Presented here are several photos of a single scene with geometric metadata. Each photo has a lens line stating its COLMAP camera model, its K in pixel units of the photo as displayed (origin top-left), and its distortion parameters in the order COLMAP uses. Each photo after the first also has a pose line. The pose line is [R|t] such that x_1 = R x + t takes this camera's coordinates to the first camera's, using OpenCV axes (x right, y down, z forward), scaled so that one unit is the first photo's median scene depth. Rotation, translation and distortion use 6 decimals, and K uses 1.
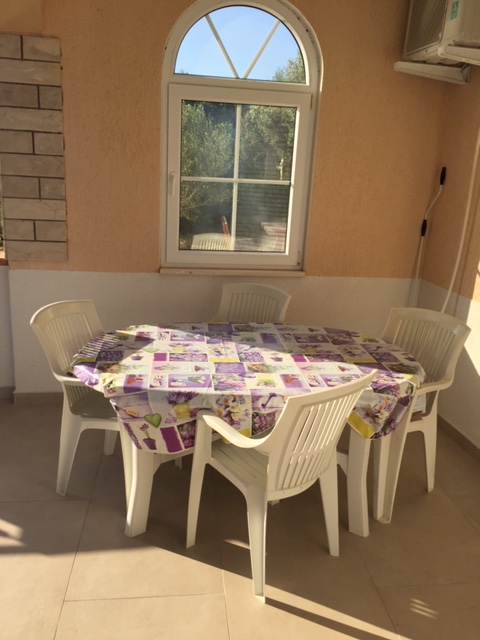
lens RADIAL K [[546.6, 0, 240.6], [0, 546.6, 320.5], [0, 0, 1]] dist [0.085254, -0.123394]
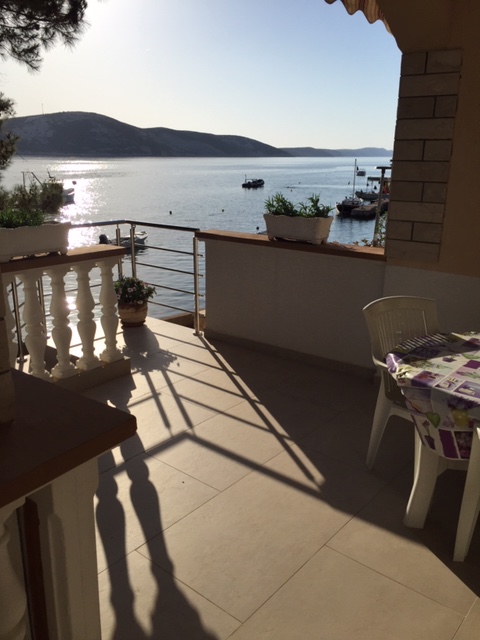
lens RADIAL K [[546.6, 0, 243.2], [0, 546.6, 320.6], [0, 0, 1]] dist [0.085254, -0.123394]
pose [[0.696094, 0.167032, -0.698250, 0.257590], [-0.174597, 0.982747, 0.061030, 0.002120], [0.696397, 0.079429, 0.713248, 0.014626]]
